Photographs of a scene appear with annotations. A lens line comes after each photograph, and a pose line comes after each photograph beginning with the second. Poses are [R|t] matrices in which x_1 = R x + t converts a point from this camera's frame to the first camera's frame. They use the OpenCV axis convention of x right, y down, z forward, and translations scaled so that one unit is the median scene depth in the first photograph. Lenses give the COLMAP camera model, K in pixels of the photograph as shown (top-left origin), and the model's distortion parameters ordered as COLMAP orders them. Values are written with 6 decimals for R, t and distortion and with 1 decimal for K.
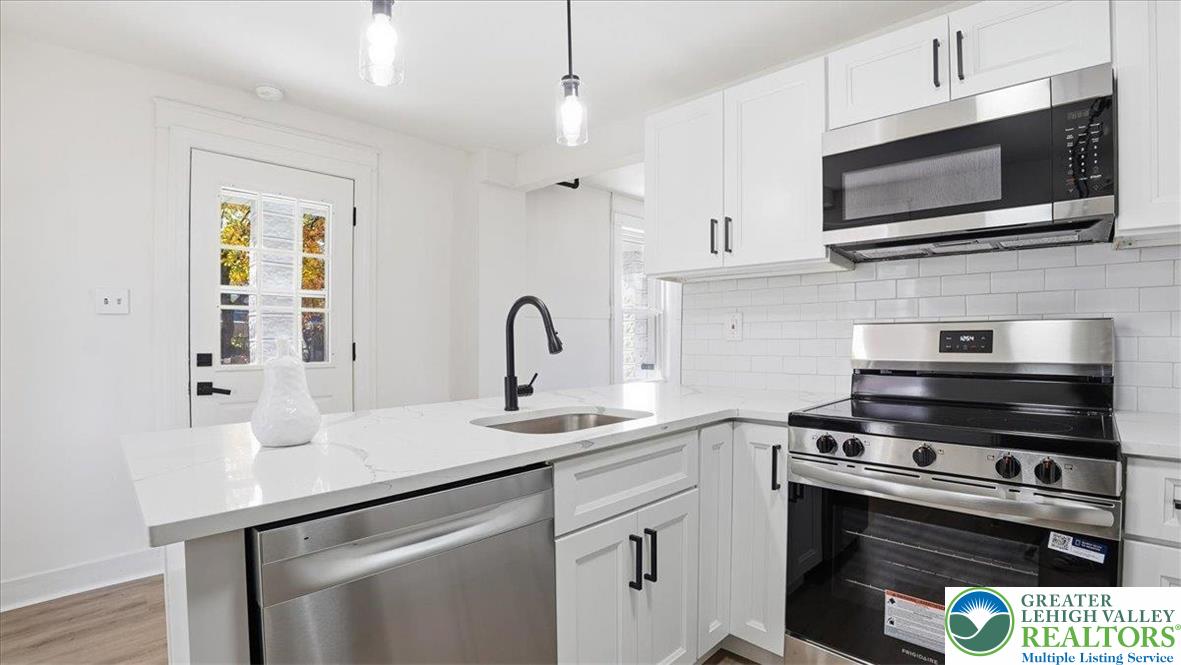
lens RADIAL K [[549.6, 0, 590.3], [0, 549.6, 349.3], [0, 0, 1]] dist [-0.026050, 0.001733]
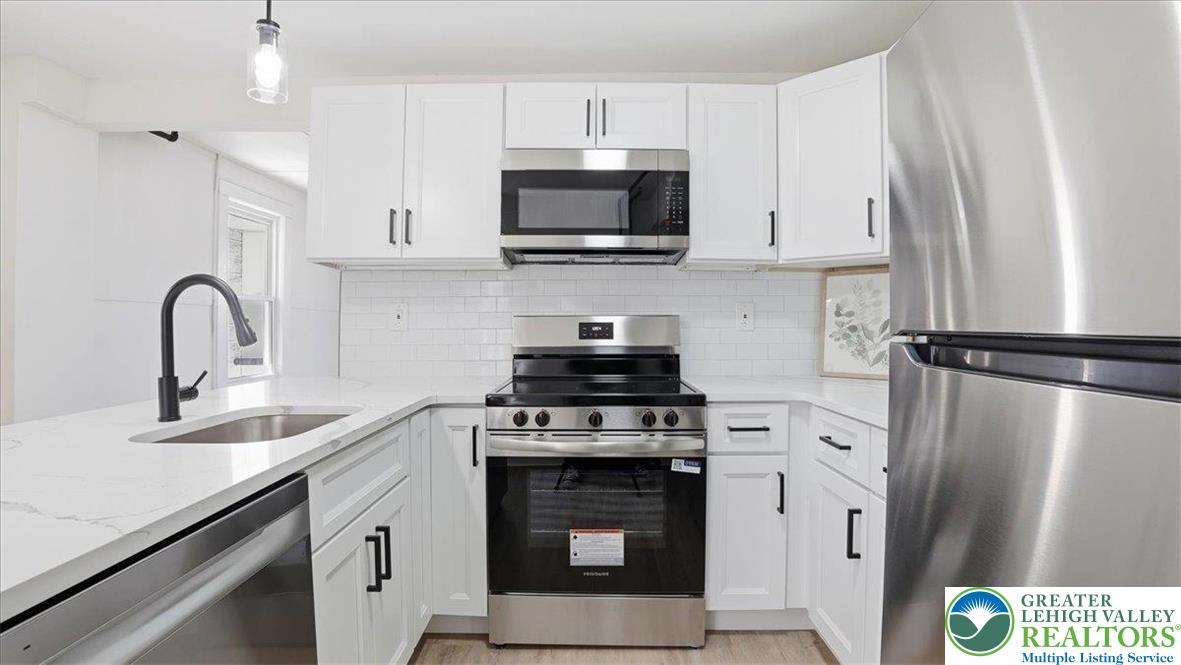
lens RADIAL K [[537.5, 0, 590.5], [0, 537.5, 332.5], [0, 0, 1]] dist [-0.032385, 0.000478]
pose [[0.728338, -0.002540, 0.685213, -0.228414], [0.012886, 0.999867, -0.009991, 0.002930], [-0.685097, 0.016106, 0.728274, 0.057300]]
